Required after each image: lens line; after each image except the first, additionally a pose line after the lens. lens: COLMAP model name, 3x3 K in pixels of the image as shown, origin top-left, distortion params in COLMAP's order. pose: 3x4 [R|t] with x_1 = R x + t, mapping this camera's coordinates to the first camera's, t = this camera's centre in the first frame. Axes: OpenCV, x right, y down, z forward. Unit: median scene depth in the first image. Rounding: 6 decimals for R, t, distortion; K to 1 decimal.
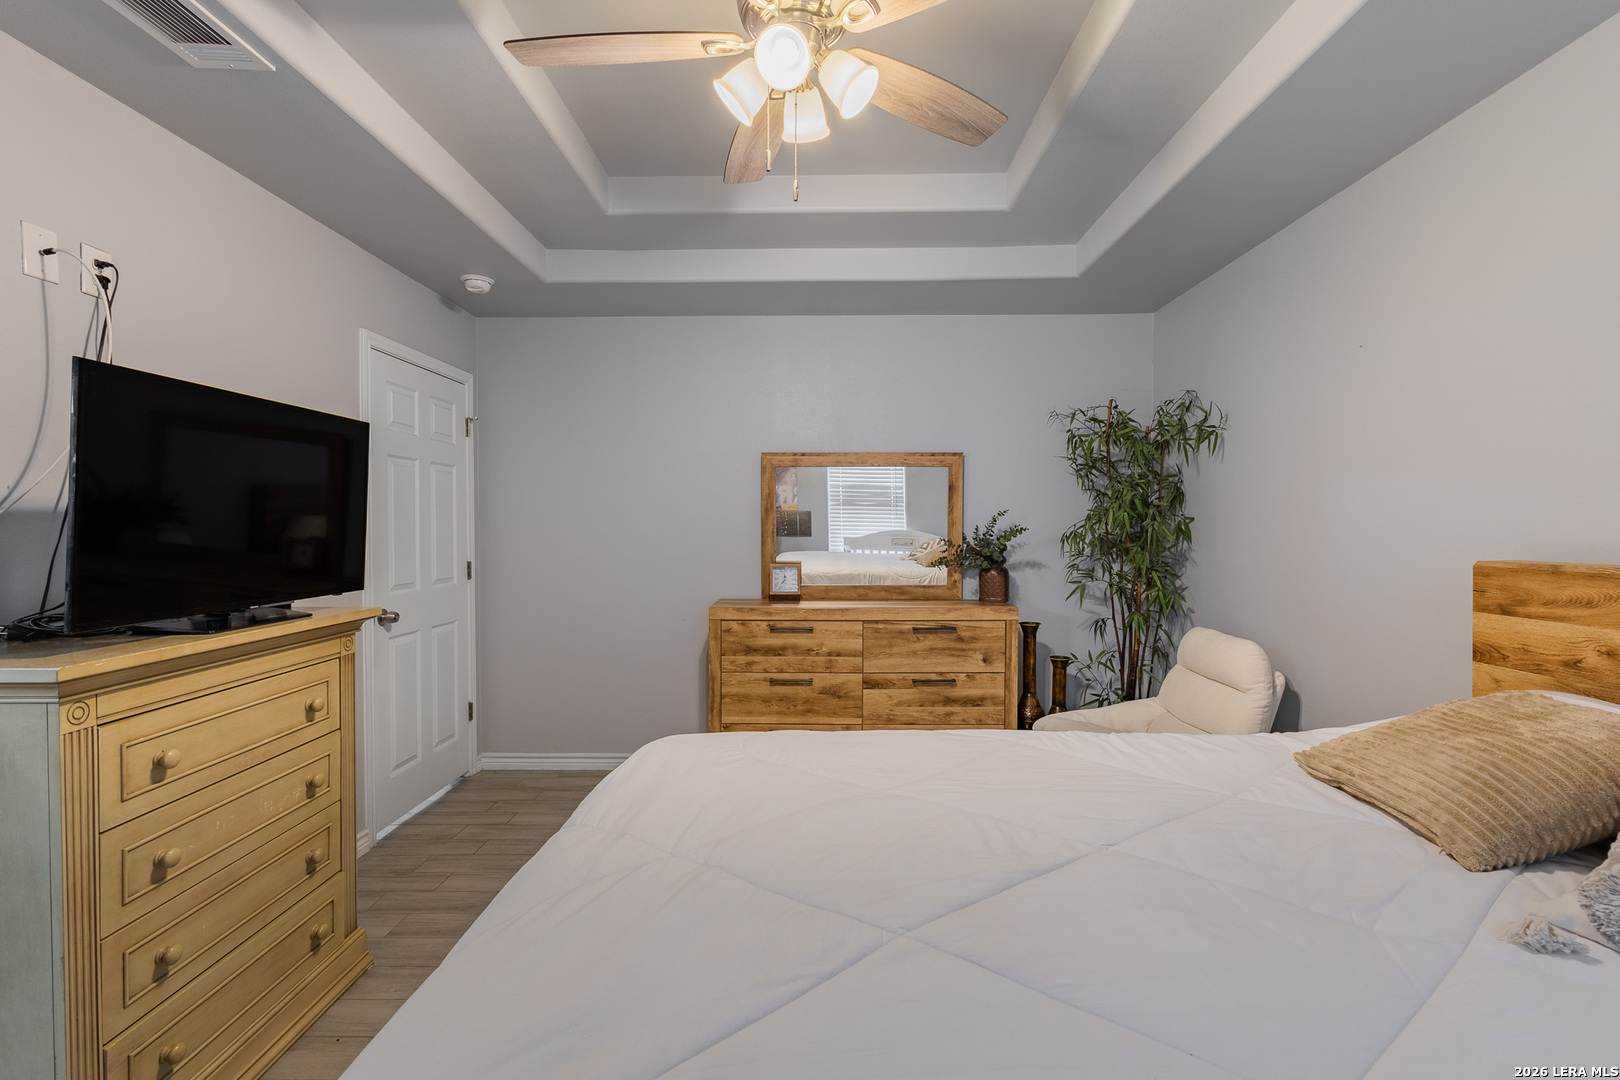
lens RADIAL K [[745.4, 0, 811.3], [0, 745.4, 537.9], [0, 0, 1]] dist [0.004509, -0.000674]
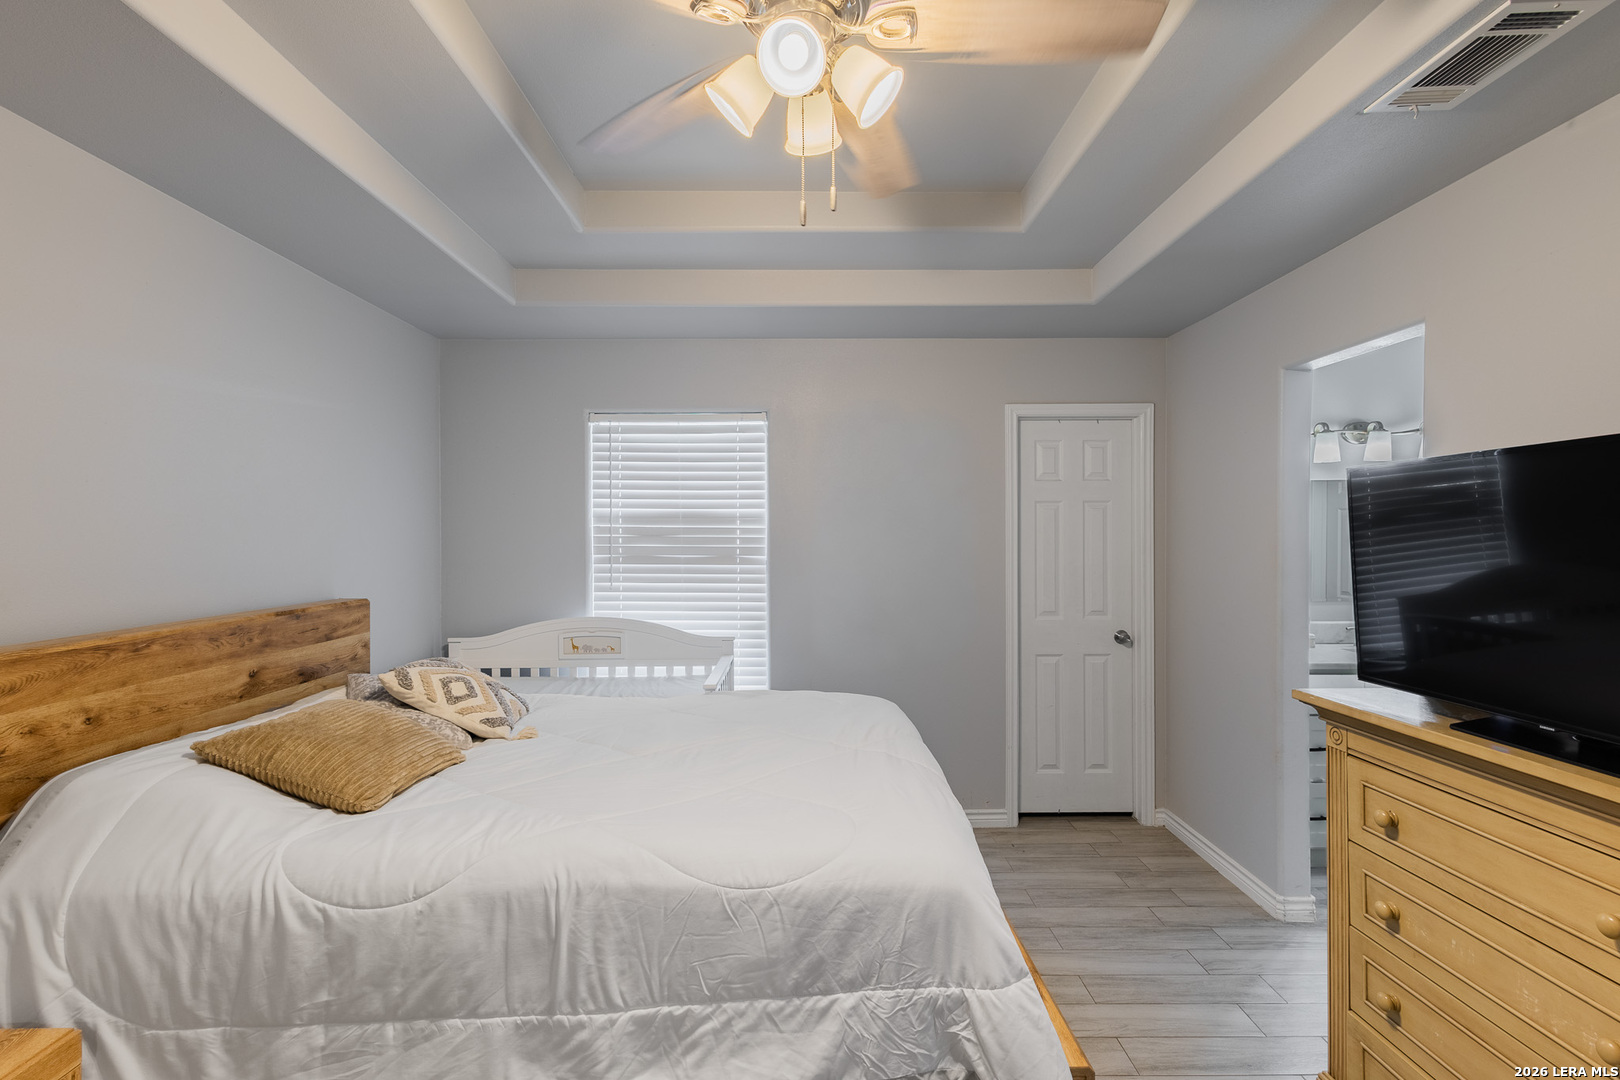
lens RADIAL K [[745.4, 0, 807.6], [0, 745.4, 539.1], [0, 0, 1]] dist [0.004509, -0.000674]
pose [[-0.999484, -0.016049, -0.027830, 0.020786], [-0.016742, 0.999551, 0.024851, -0.132685], [0.027419, 0.025304, -0.999304, 2.193383]]
